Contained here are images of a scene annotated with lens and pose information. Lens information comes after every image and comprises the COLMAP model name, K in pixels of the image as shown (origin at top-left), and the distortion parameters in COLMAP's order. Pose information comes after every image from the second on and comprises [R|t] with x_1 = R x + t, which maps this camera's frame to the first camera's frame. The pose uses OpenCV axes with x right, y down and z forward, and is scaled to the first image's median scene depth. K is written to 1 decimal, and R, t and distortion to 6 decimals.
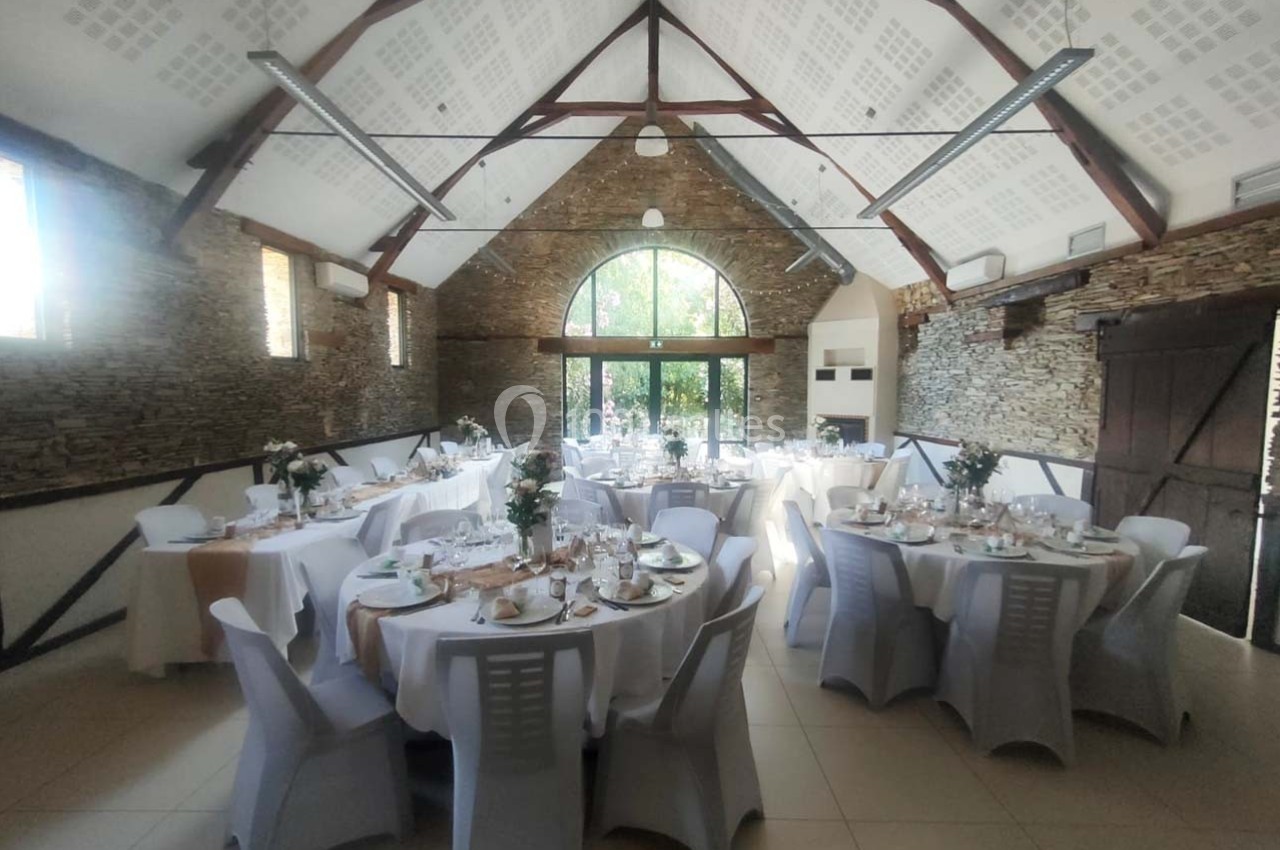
lens RADIAL K [[603.5, 0, 643.7], [0, 603.5, 429.6], [0, 0, 1]] dist [-0.000303, 0.004819]
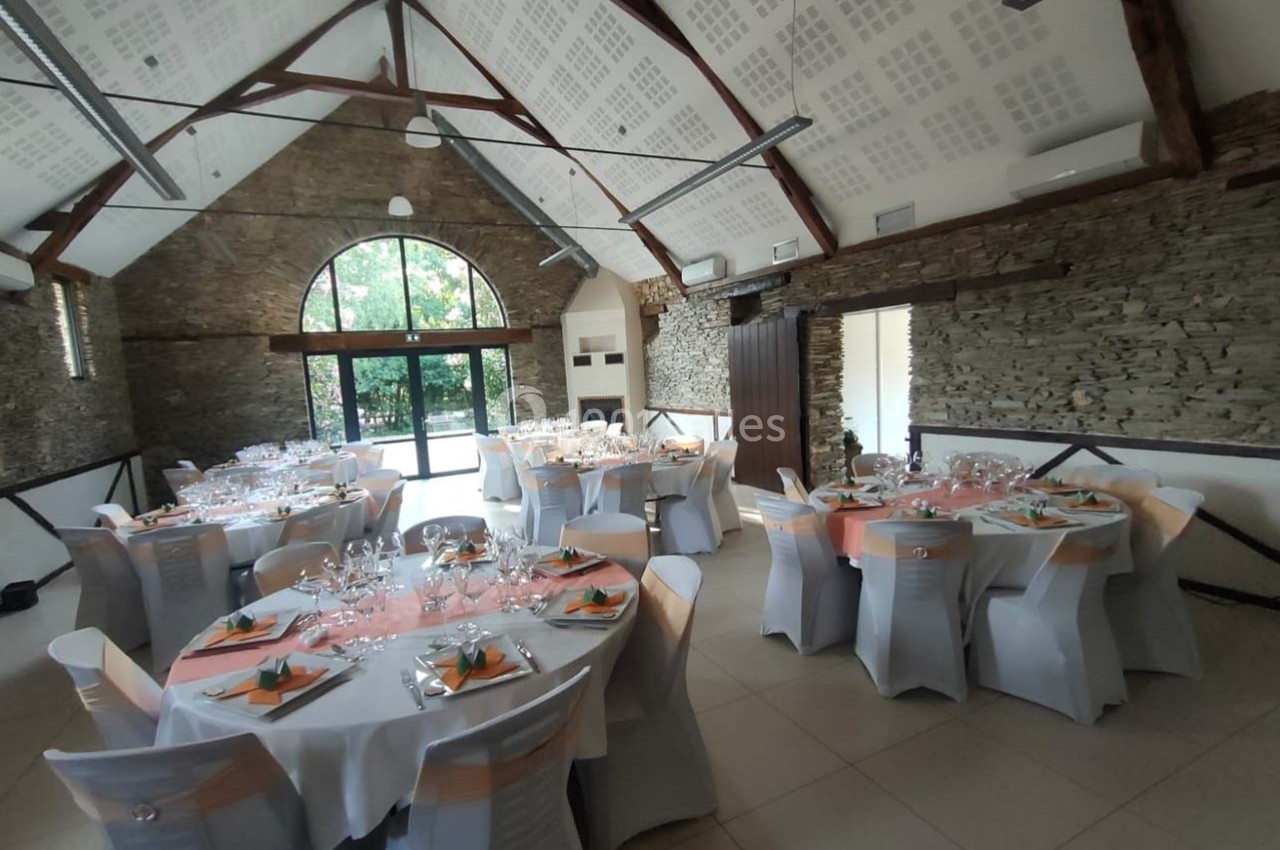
lens RADIAL K [[604.0, 0, 636.3], [0, 604.0, 427.4], [0, 0, 1]] dist [0.000617, 0.000532]
pose [[0.889518, -0.100522, 0.445706, -0.133747], [0.092122, 0.994922, 0.040538, -0.006869], [-0.447517, 0.005000, 0.894261, -0.025985]]
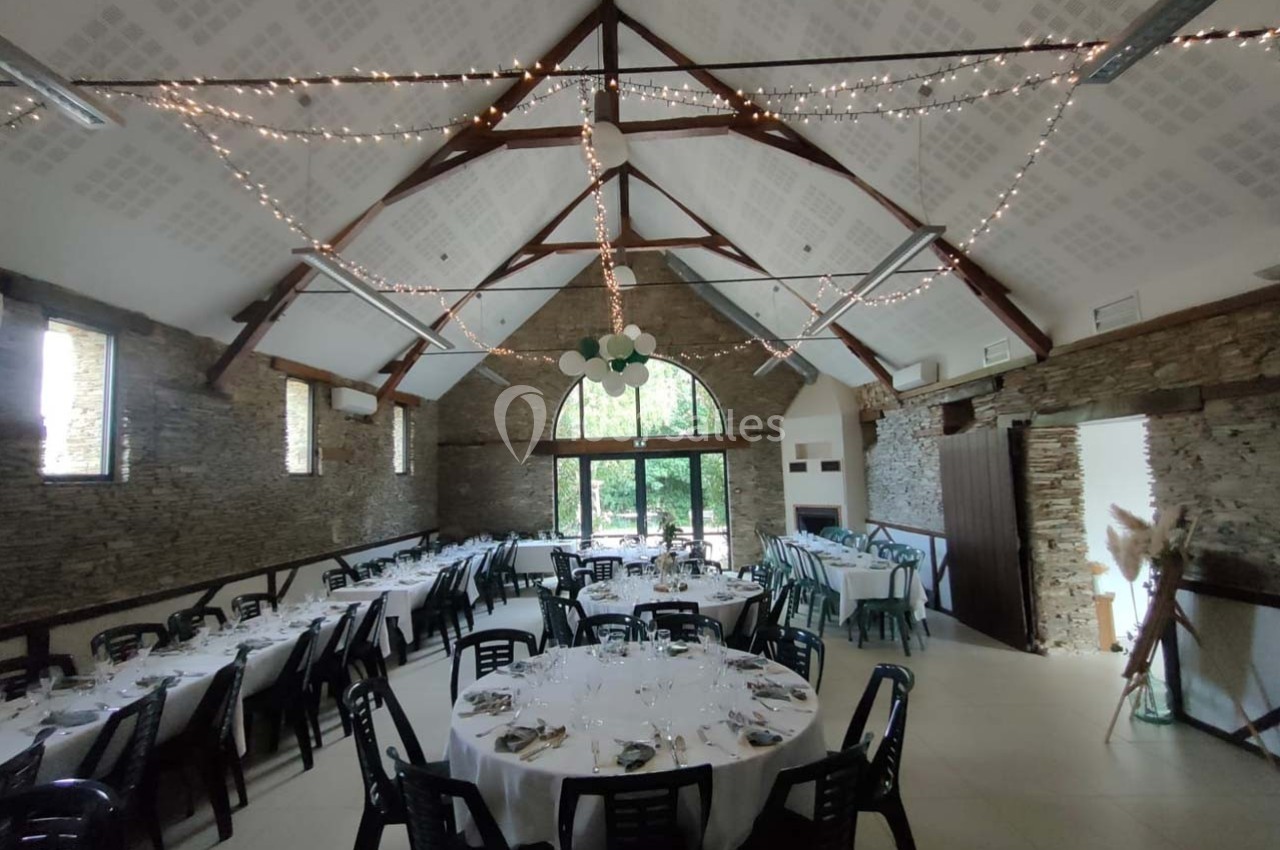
lens RADIAL K [[604.6, 0, 637.6], [0, 604.6, 418.6], [0, 0, 1]] dist [0.001707, 0.000149]
pose [[0.999327, -0.034869, -0.011377, 0.038481], [0.032628, 0.986810, -0.158561, -0.017742], [0.016755, 0.158083, 0.987284, -0.094009]]
